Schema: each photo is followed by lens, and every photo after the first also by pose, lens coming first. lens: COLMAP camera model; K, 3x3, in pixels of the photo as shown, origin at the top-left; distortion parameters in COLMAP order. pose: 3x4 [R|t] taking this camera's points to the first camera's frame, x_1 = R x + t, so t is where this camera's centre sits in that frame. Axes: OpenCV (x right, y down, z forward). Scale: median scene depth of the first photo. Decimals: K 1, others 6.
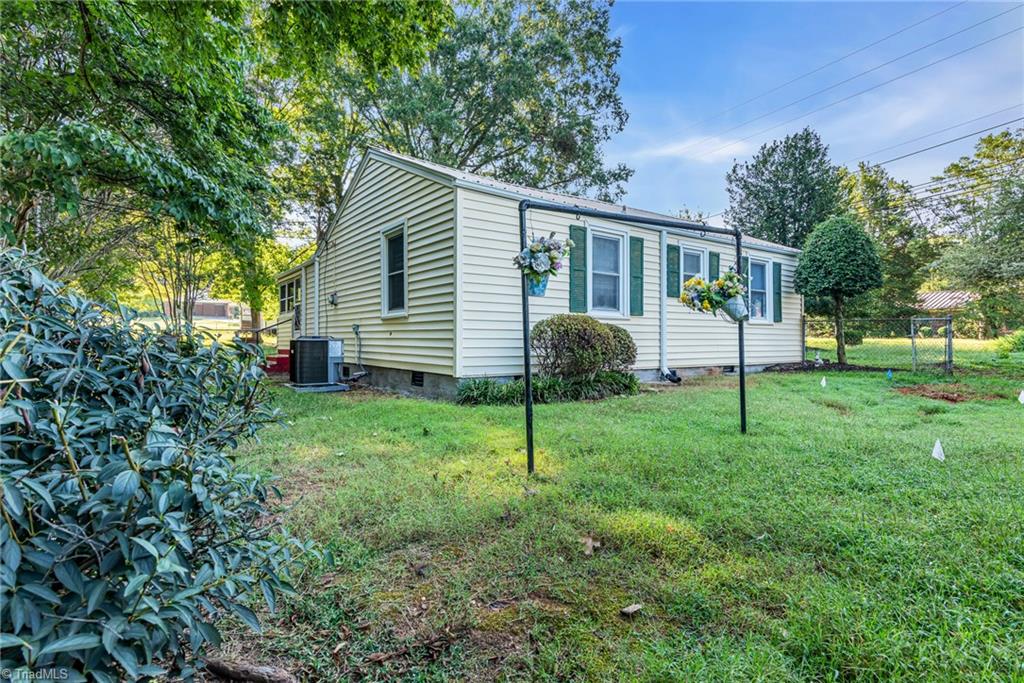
lens RADIAL K [[525.4, 0, 511.8], [0, 525.4, 338.6], [0, 0, 1]] dist [0.000209, -0.000646]
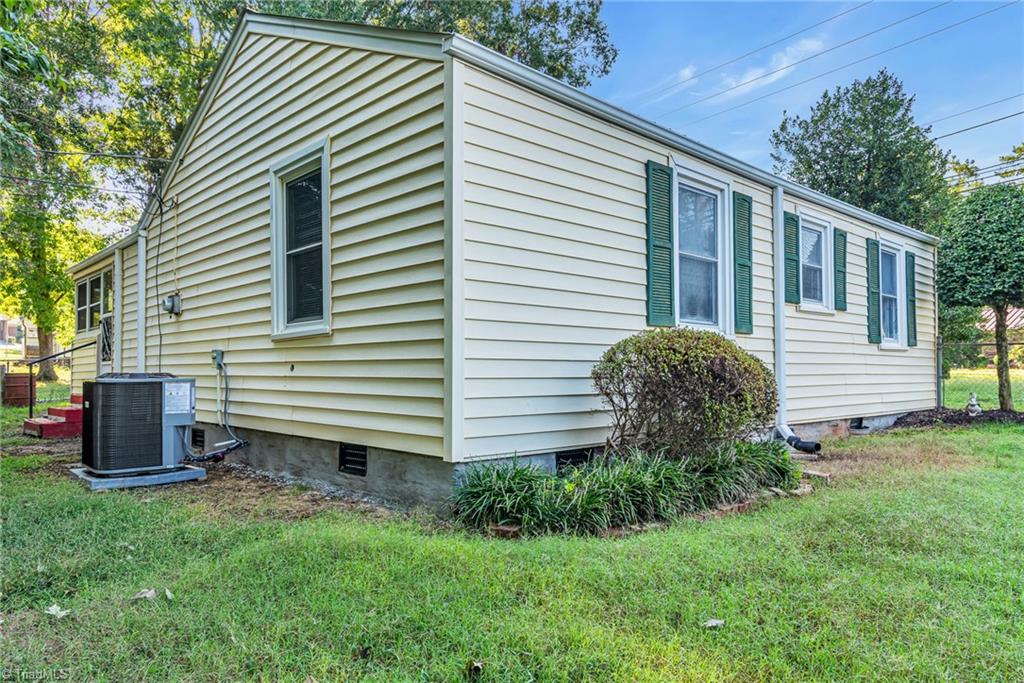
lens RADIAL K [[706.1, 0, 512.9], [0, 706.1, 359.3], [0, 0, 1]] dist [0.005639, -0.002611]
pose [[0.992484, -0.002020, 0.122359, -0.074591], [0.003992, 0.999866, -0.015871, -0.004398], [-0.122311, 0.016240, 0.992359, 0.214633]]
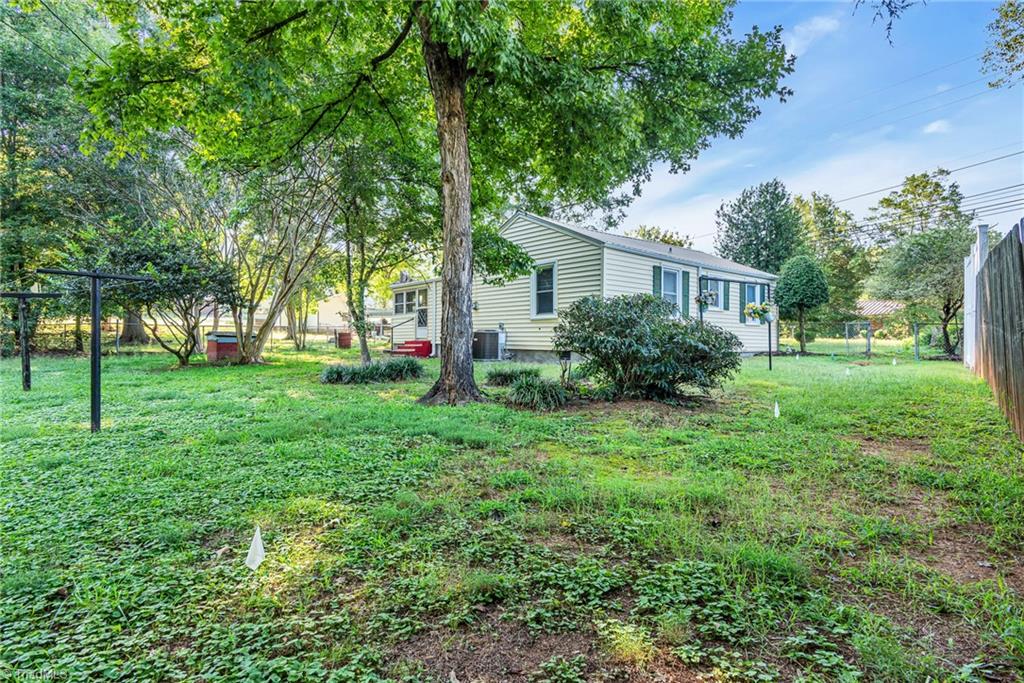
lens RADIAL K [[525.4, 0, 515.4], [0, 525.4, 337.3], [0, 0, 1]] dist [0.000209, -0.000646]
pose [[0.997179, 0.007504, 0.074688, -0.311880], [-0.007178, 0.999964, -0.004626, 0.018402], [-0.074720, 0.004076, 0.997196, -0.447066]]
